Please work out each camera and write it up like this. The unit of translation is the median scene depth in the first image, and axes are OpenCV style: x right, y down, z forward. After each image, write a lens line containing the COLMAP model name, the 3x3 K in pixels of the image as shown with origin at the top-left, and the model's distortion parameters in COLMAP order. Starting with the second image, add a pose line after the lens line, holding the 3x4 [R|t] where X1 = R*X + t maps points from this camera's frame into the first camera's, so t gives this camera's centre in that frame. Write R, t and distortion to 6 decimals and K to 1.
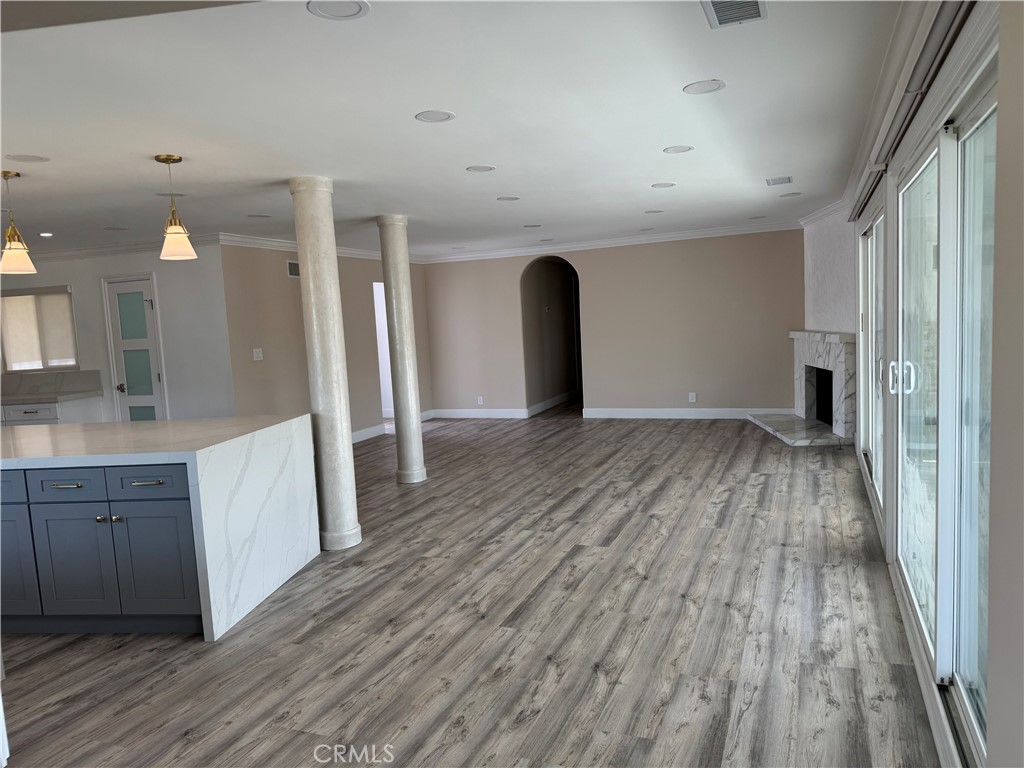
lens RADIAL K [[746.5, 0, 508.7], [0, 746.5, 383.9], [0, 0, 1]] dist [0.027865, -0.001033]
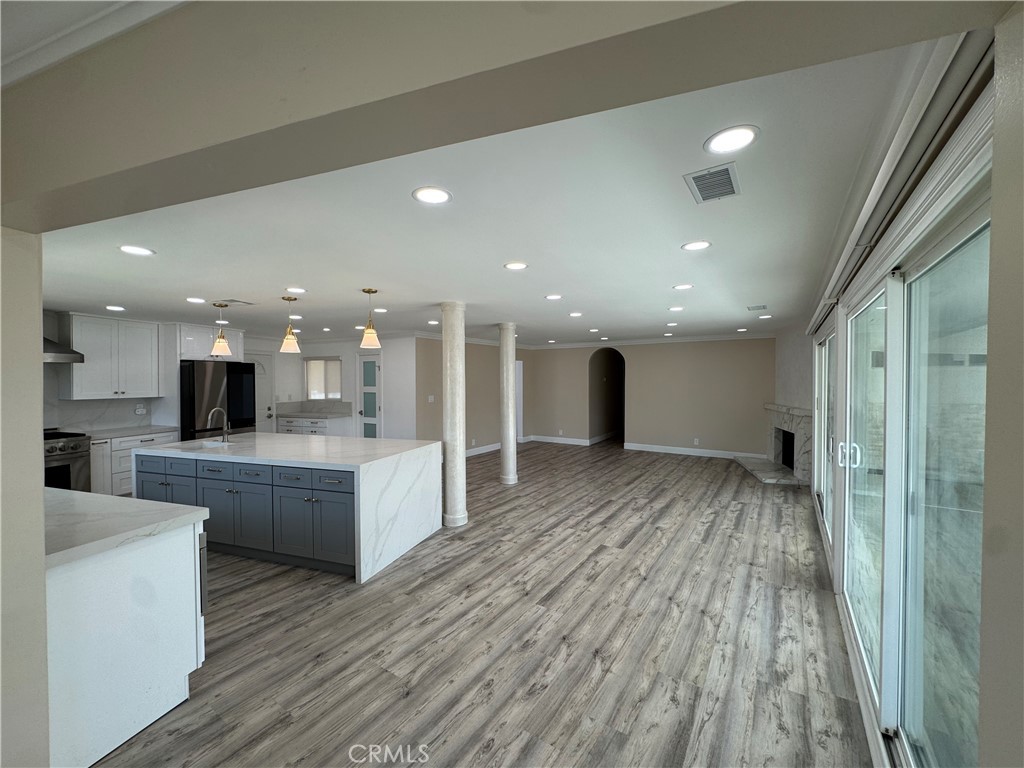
lens RADIAL K [[414.2, 0, 511.7], [0, 414.2, 383.0], [0, 0, 1]] dist [-0.000396, 0.004619]
pose [[0.978843, 0.053589, -0.197472, 0.073867], [-0.067886, 0.995484, -0.066349, -0.047717], [0.193025, 0.078351, 0.978061, 0.151707]]
